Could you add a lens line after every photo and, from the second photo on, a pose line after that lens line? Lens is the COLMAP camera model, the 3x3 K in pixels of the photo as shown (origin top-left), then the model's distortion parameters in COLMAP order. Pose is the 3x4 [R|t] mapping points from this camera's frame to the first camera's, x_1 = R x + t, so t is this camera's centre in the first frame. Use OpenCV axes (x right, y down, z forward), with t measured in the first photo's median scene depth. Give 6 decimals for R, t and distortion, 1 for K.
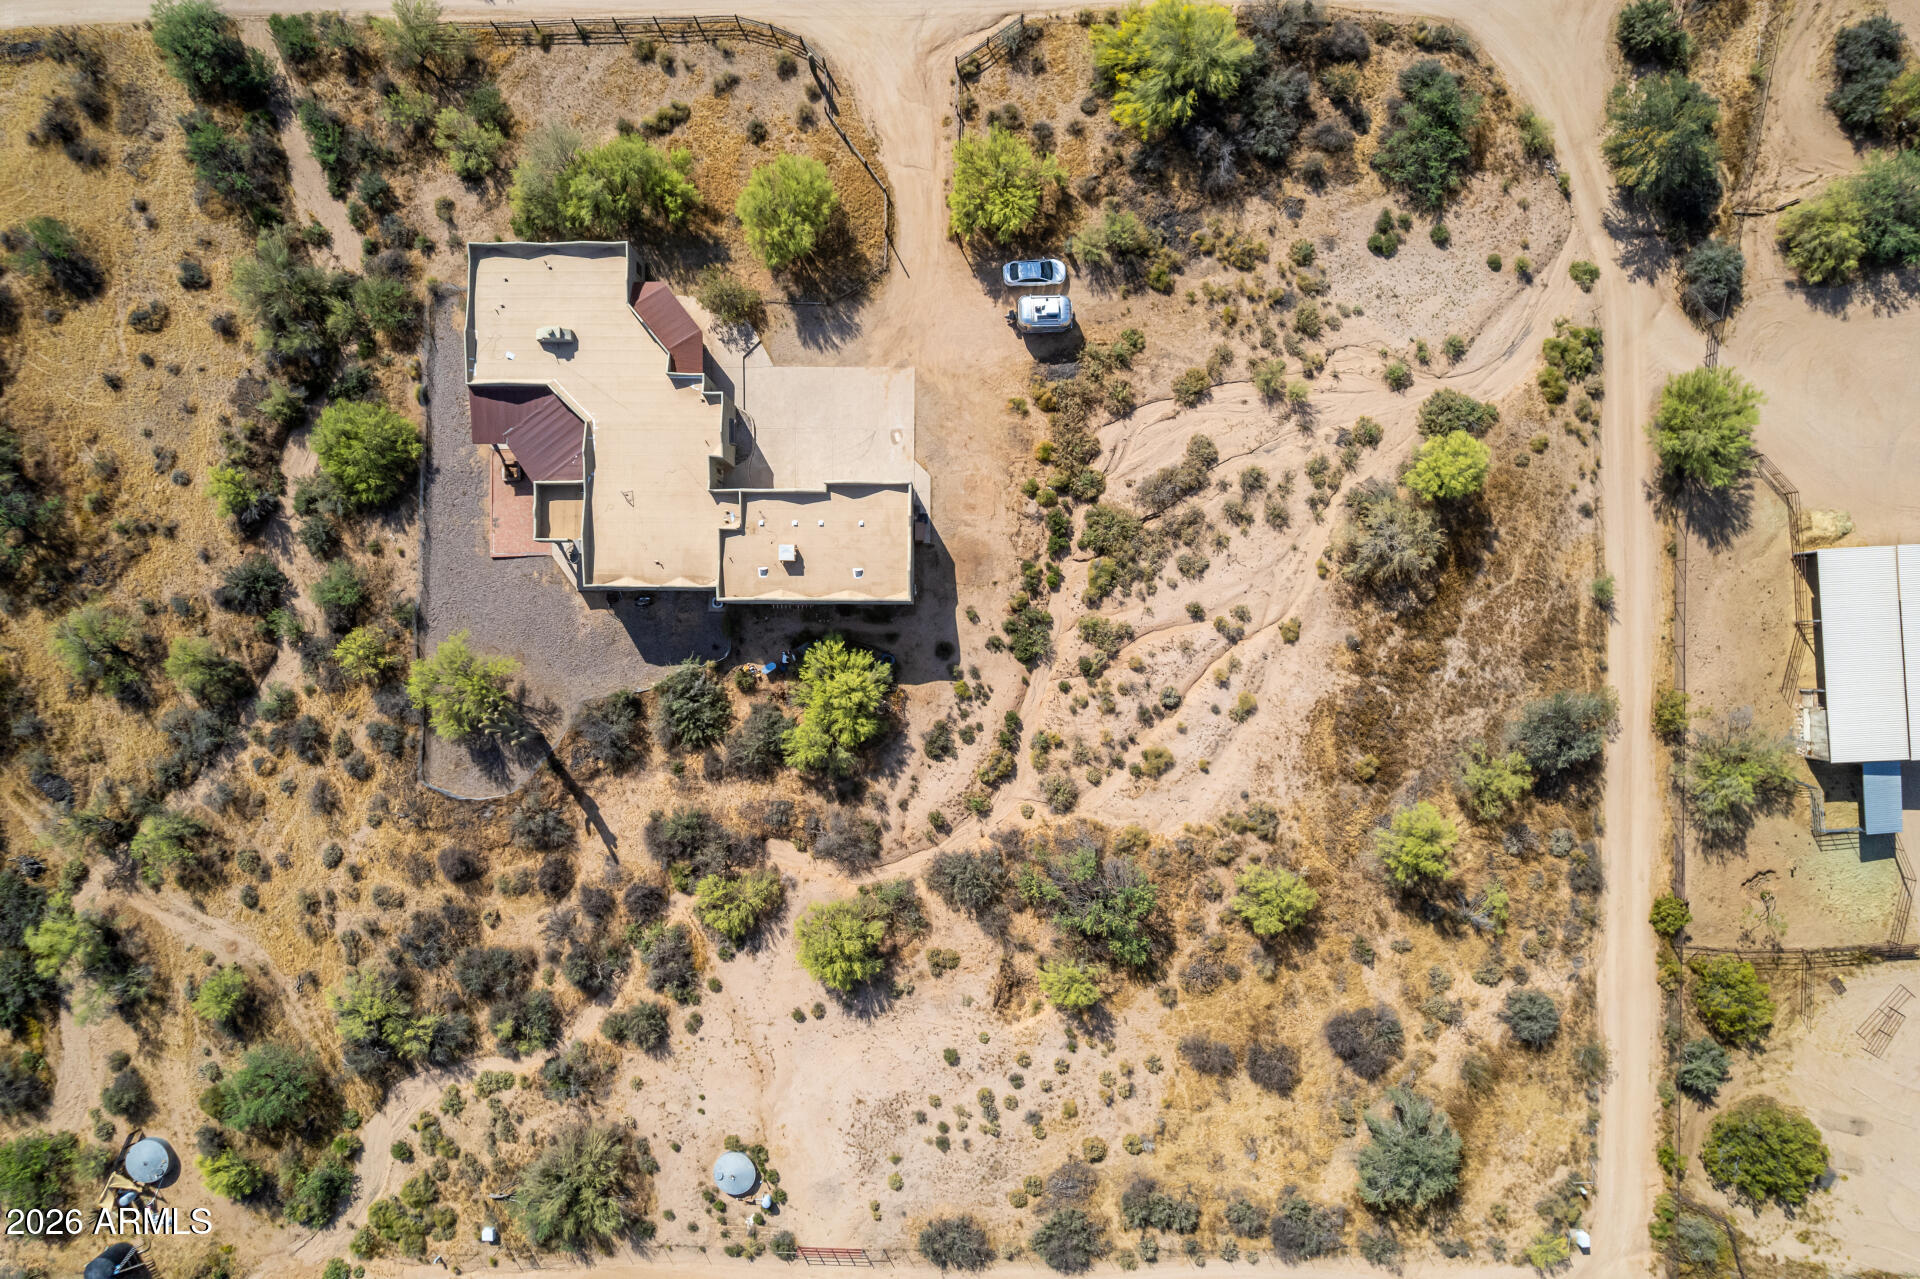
lens RADIAL K [[1222.4, 0, 964.1], [0, 1222.4, 640.1], [0, 0, 1]] dist [-0.064385, 0.054922]
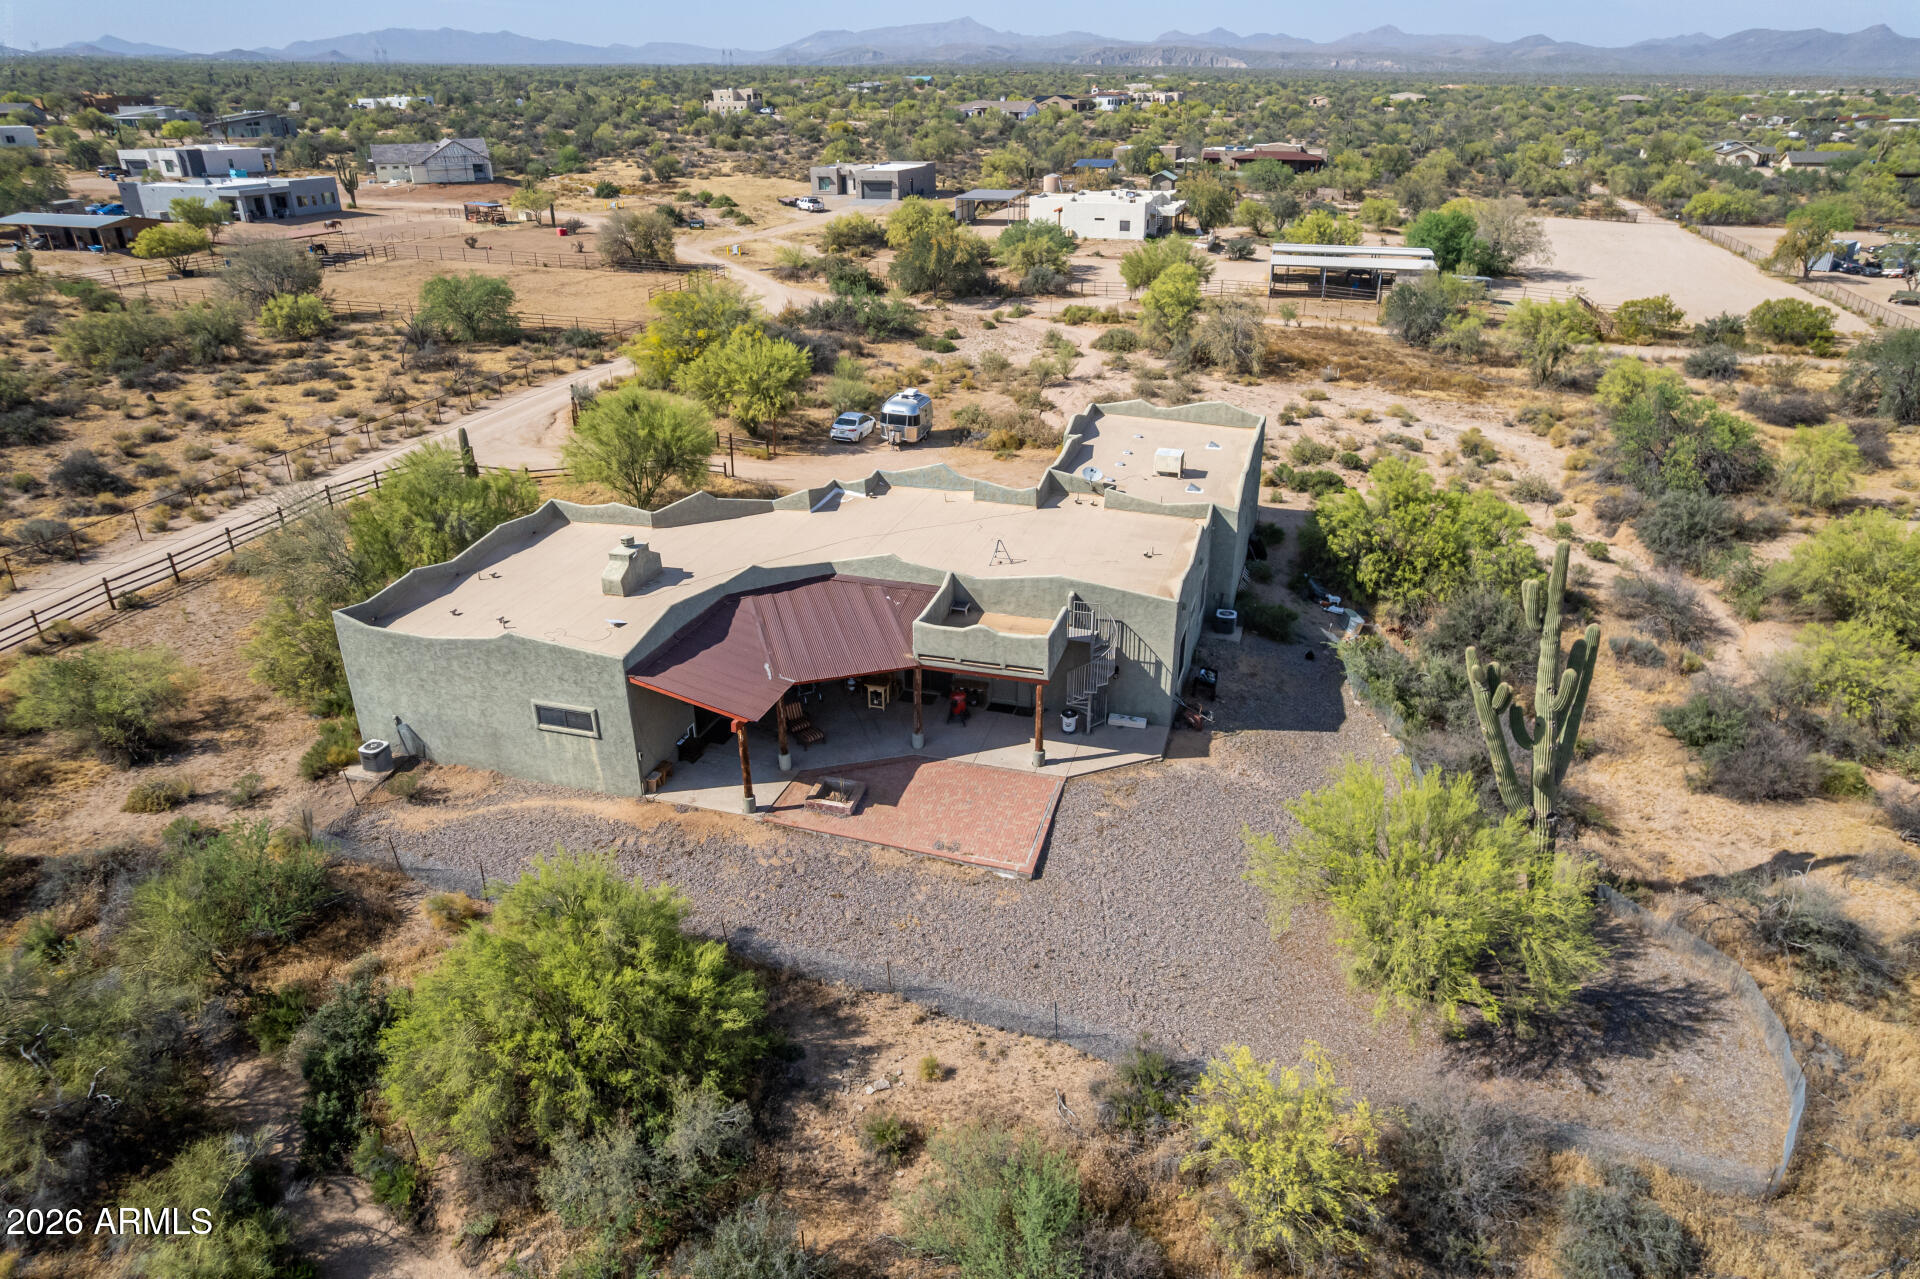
lens RADIAL K [[1222.4, 0, 966.1], [0, 1222.4, 641.6], [0, 0, 1]] dist [-0.064385, 0.054922]
pose [[0.286506, -0.402177, 0.869579, -0.685763], [0.958054, 0.126734, -0.257042, -0.002140], [-0.006829, 0.906748, 0.421617, 0.781157]]
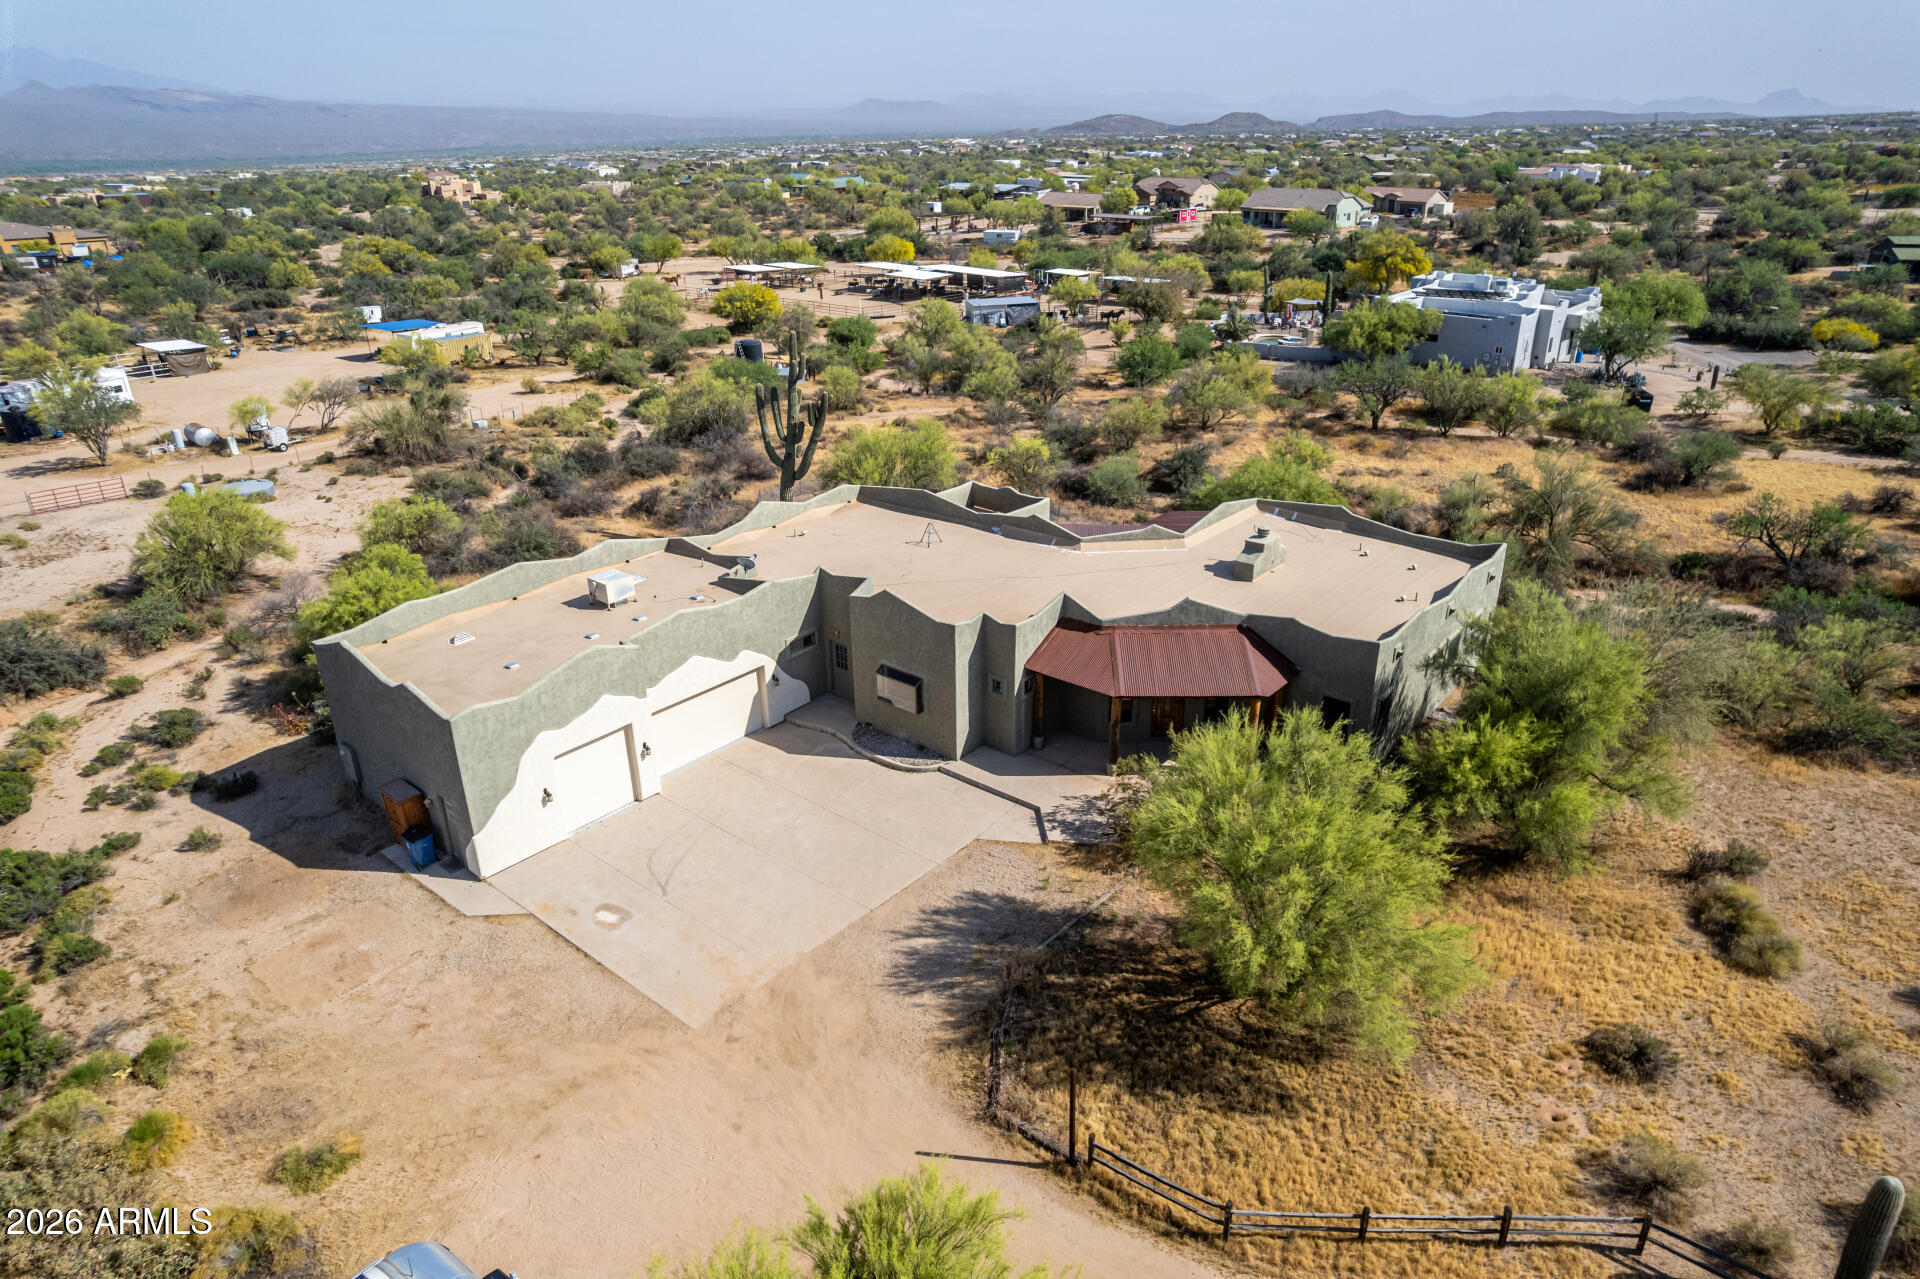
lens RADIAL K [[1222.4, 0, 964.1], [0, 1222.4, 644.9], [0, 0, 1]] dist [-0.064385, 0.054922]
pose [[-0.637178, 0.328580, -0.697165, 0.102960], [-0.770274, -0.240843, 0.590485, -0.441350], [0.026115, 0.913252, 0.406557, 0.779787]]
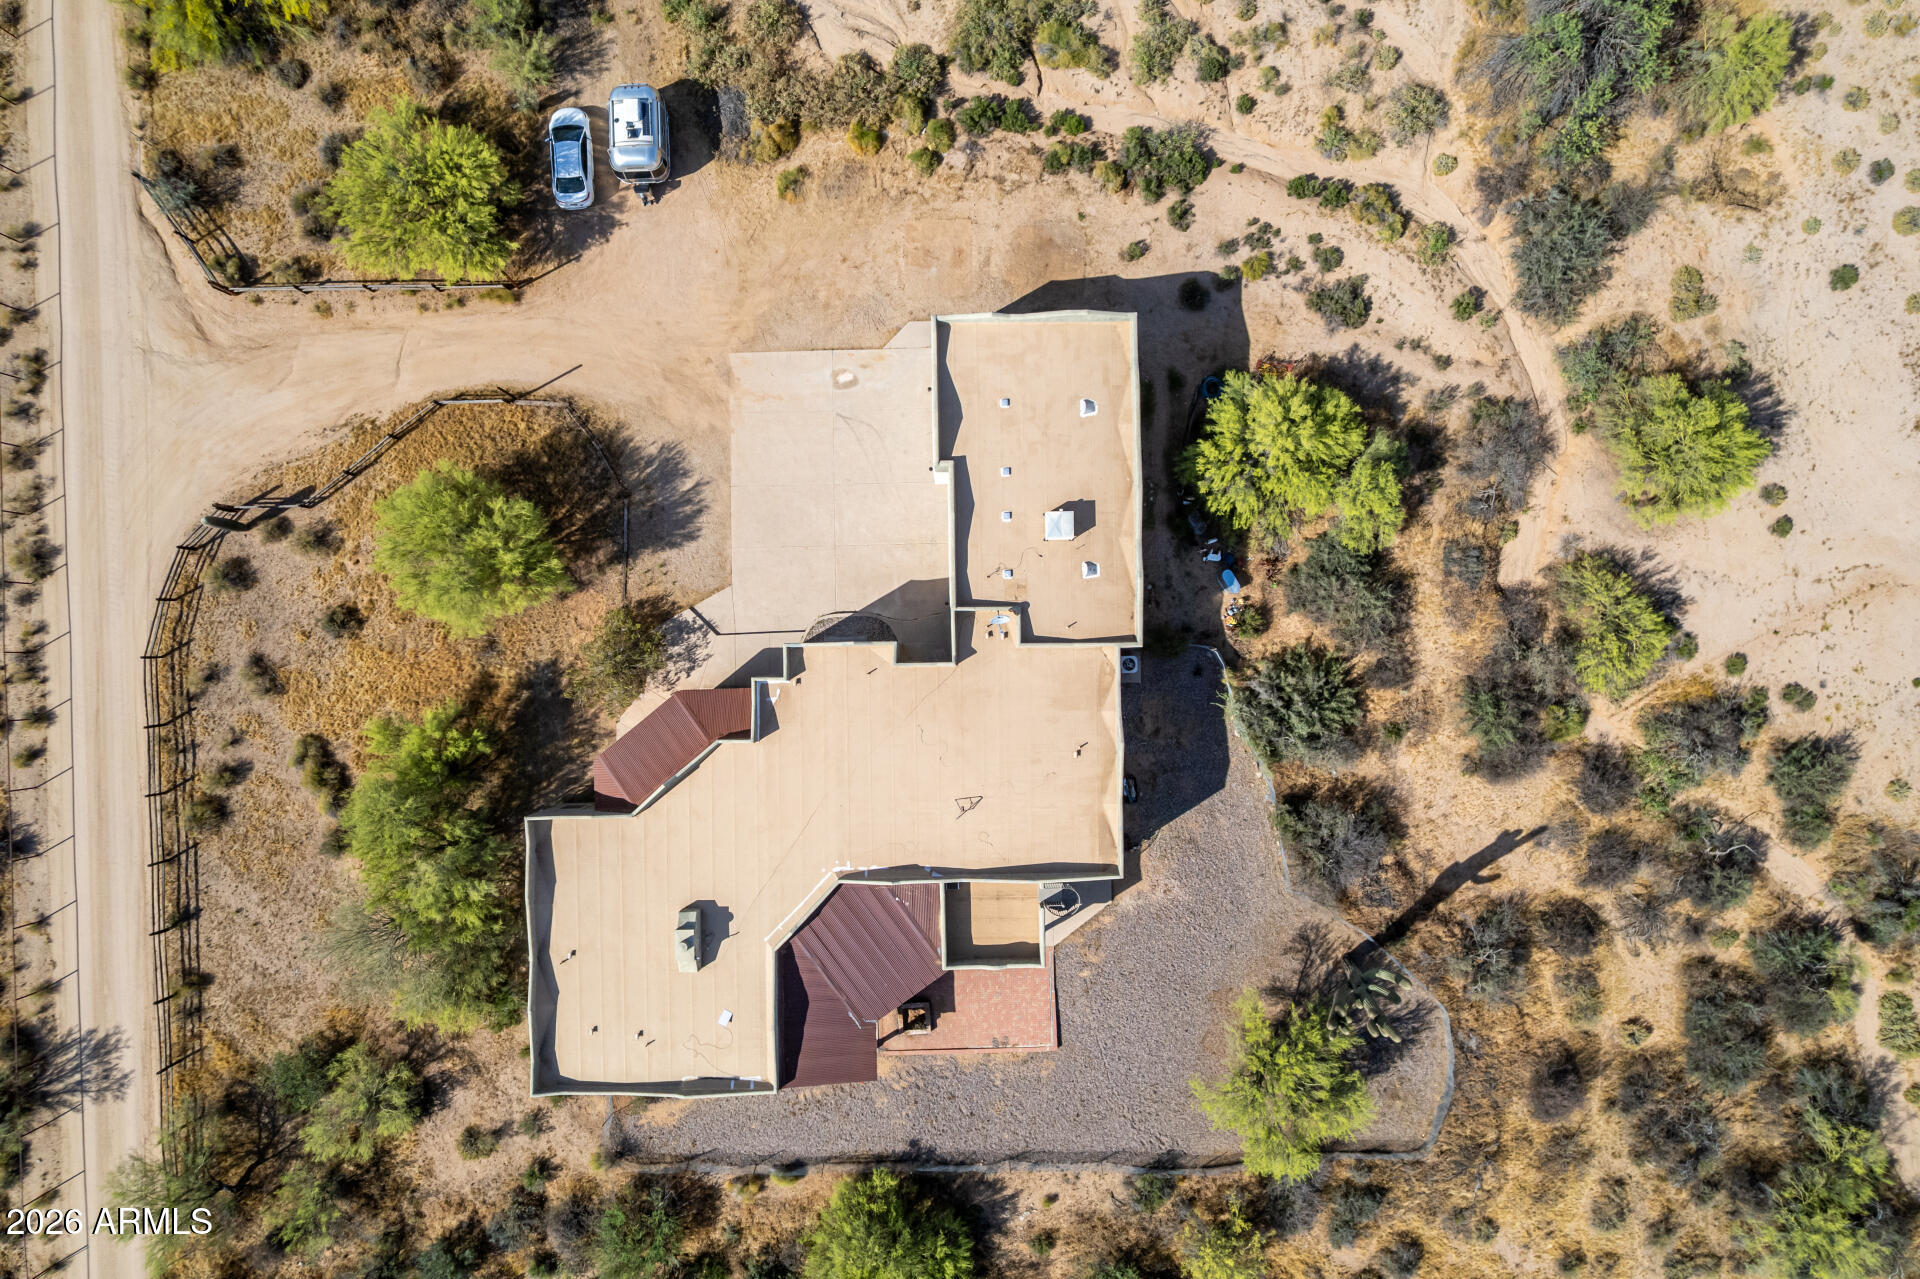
lens RADIAL K [[1222.4, 0, 962.0], [0, 1222.4, 644.0], [0, 0, 1]] dist [-0.064385, 0.054922]
pose [[-0.021693, -0.999694, 0.011890, -0.194954], [0.999697, -0.021552, 0.011866, -0.118537], [-0.011607, 0.012144, 0.999859, 0.394387]]
